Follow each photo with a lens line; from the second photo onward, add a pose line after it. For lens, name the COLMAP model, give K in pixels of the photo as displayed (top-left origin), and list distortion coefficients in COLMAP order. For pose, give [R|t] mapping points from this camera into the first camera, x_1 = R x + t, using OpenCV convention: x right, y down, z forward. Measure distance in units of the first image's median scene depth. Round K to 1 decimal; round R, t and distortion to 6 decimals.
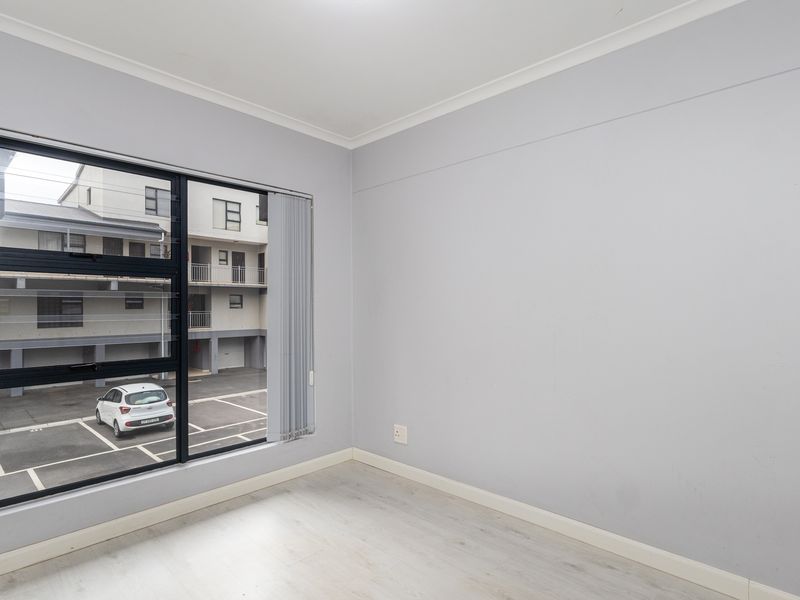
lens RADIAL K [[435.9, 0, 399.9], [0, 435.9, 305.2], [0, 0, 1]] dist [-0.024902, 0.000980]
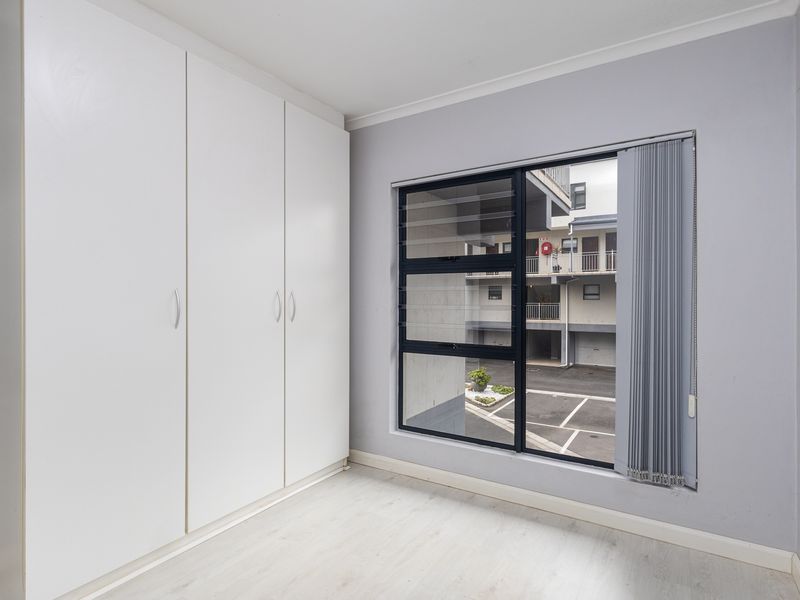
lens RADIAL K [[437.4, 0, 400.6], [0, 437.4, 297.5], [0, 0, 1]] dist [0.001813, 0.000132]
pose [[0.192143, -0.004962, -0.981354, 0.432301], [-0.007468, 0.999951, -0.006518, 0.010519], [0.981338, 0.008581, 0.192097, 0.502253]]
